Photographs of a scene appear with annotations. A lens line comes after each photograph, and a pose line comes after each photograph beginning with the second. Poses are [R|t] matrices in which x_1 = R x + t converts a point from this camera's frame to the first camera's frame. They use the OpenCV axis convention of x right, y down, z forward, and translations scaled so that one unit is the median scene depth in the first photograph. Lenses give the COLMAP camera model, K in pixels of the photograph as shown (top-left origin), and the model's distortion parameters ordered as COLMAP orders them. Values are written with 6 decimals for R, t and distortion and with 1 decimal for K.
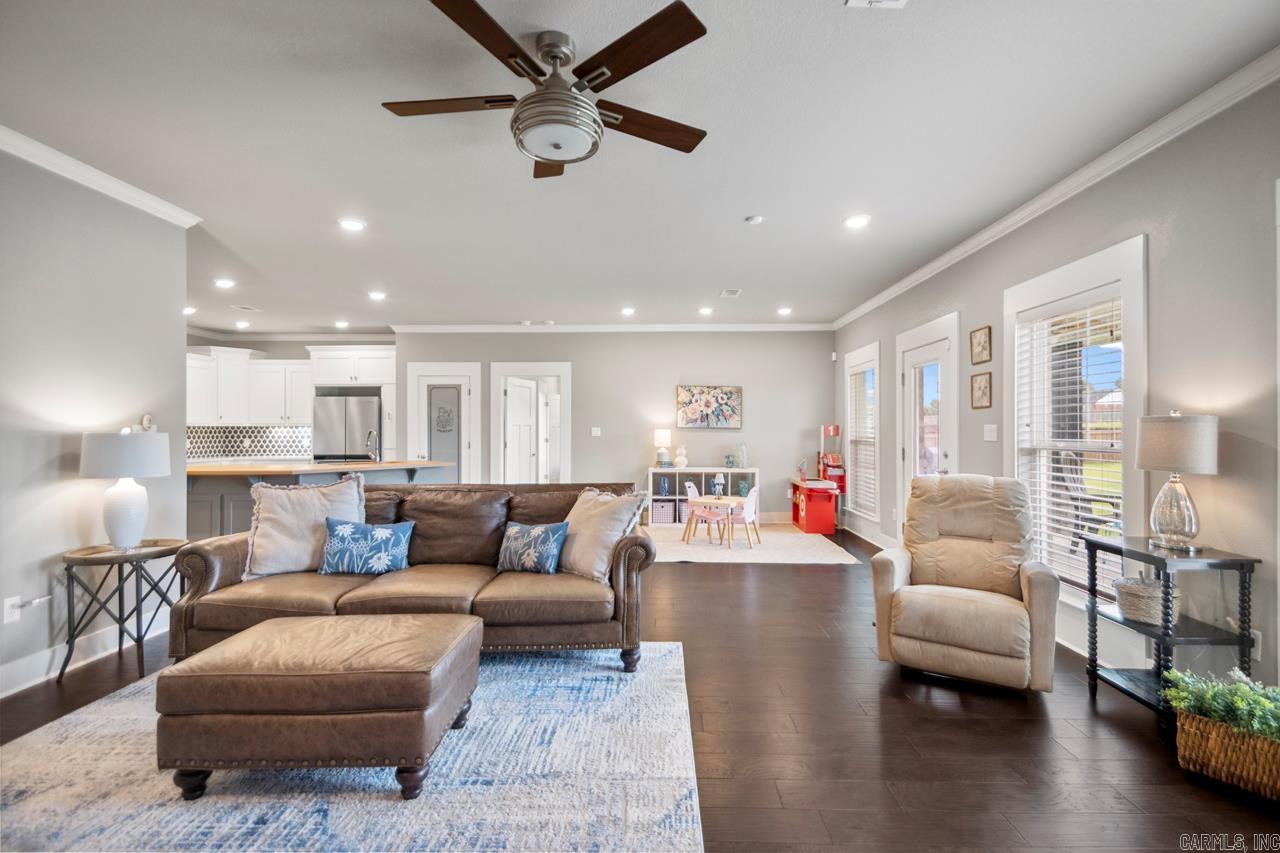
lens RADIAL K [[595.0, 0, 643.0], [0, 595.0, 434.8], [0, 0, 1]] dist [0.018025, -0.006565]
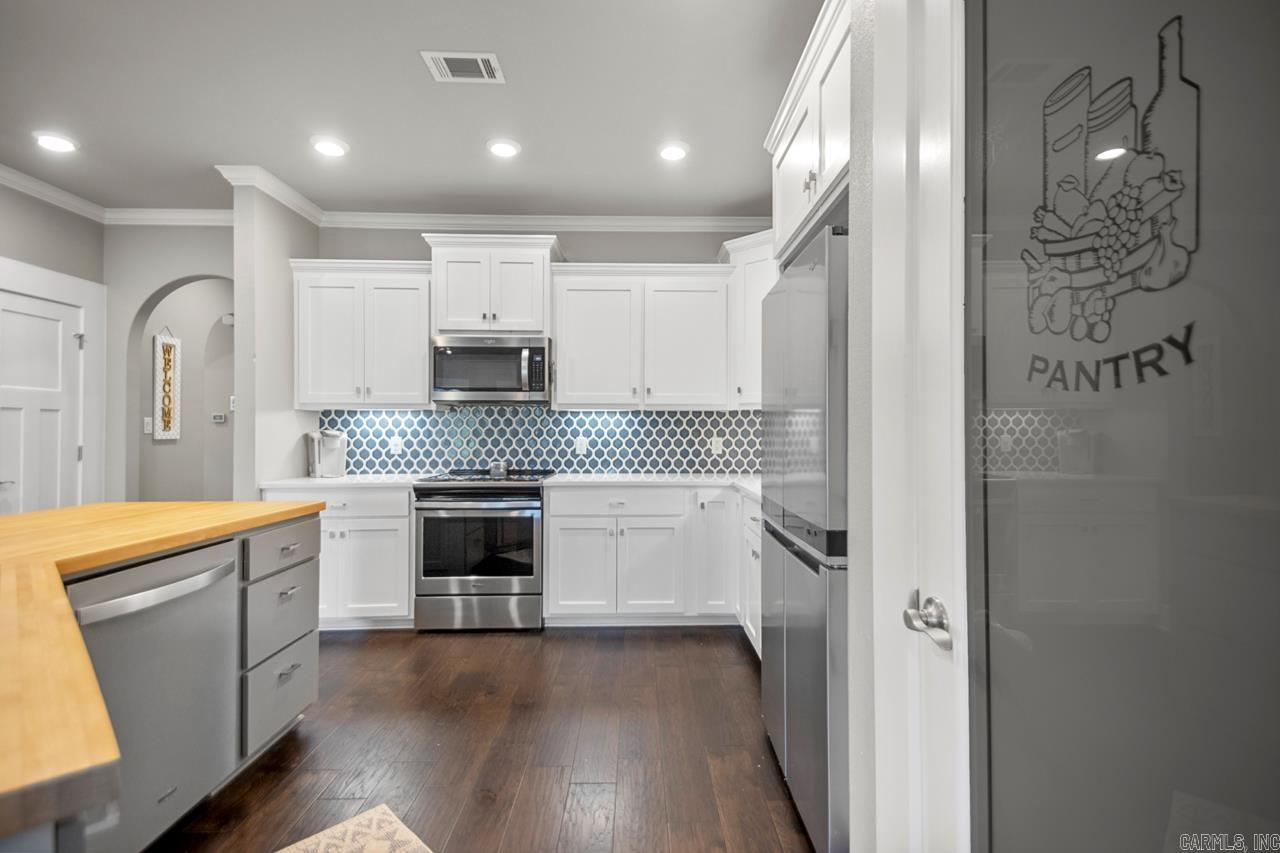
lens RADIAL K [[595.0, 0, 658.6], [0, 595.0, 427.2], [0, 0, 1]] dist [0.018025, -0.006565]
pose [[0.065356, -0.003404, -0.997856, -0.267960], [0.000855, 0.999994, -0.003355, 0.000780], [0.997862, -0.000634, 0.065358, 0.961006]]
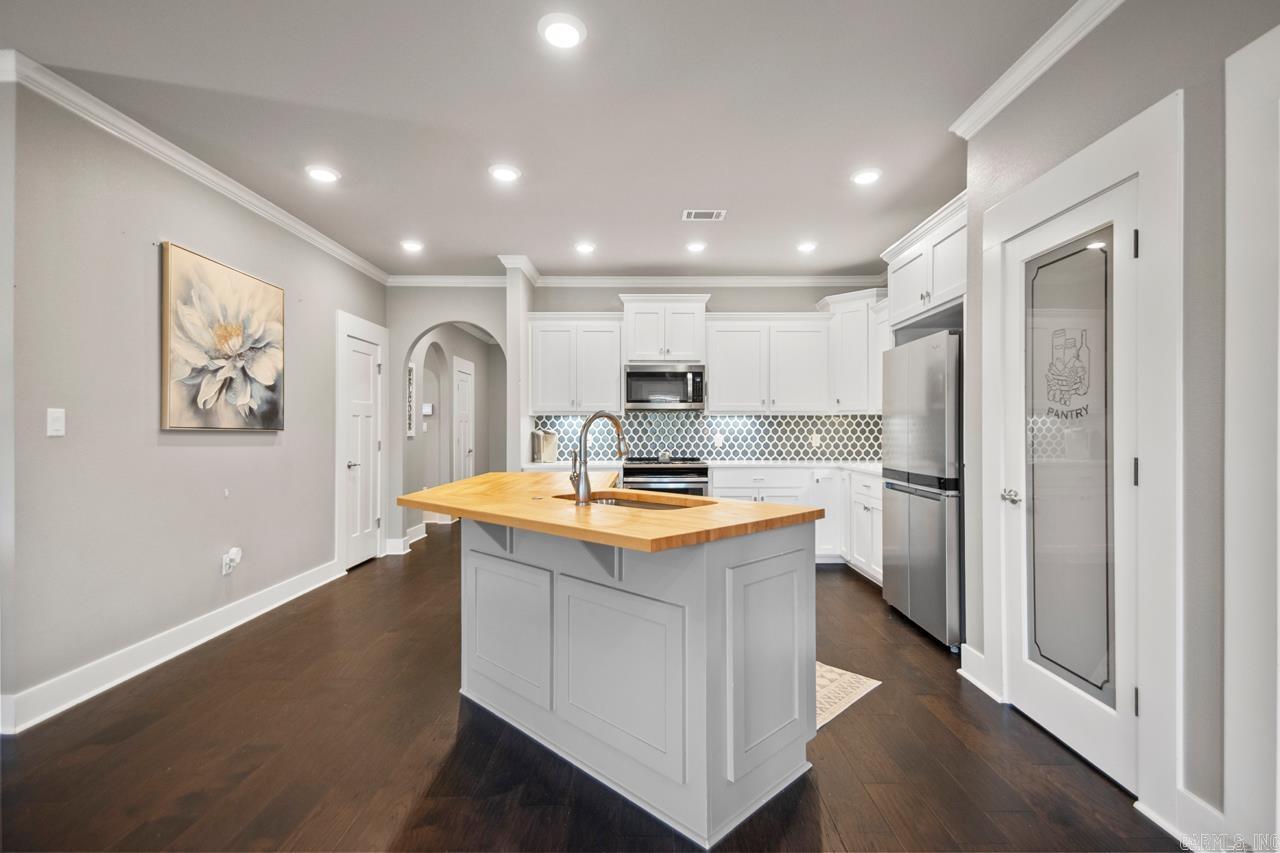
lens RADIAL K [[595.0, 0, 652.8], [0, 595.0, 427.8], [0, 0, 1]] dist [0.018025, -0.006565]
pose [[0.045097, 0.000302, -0.998983, -0.066169], [0.003087, 0.999995, 0.000442, -0.000734], [0.998978, -0.003104, 0.045096, 0.813335]]
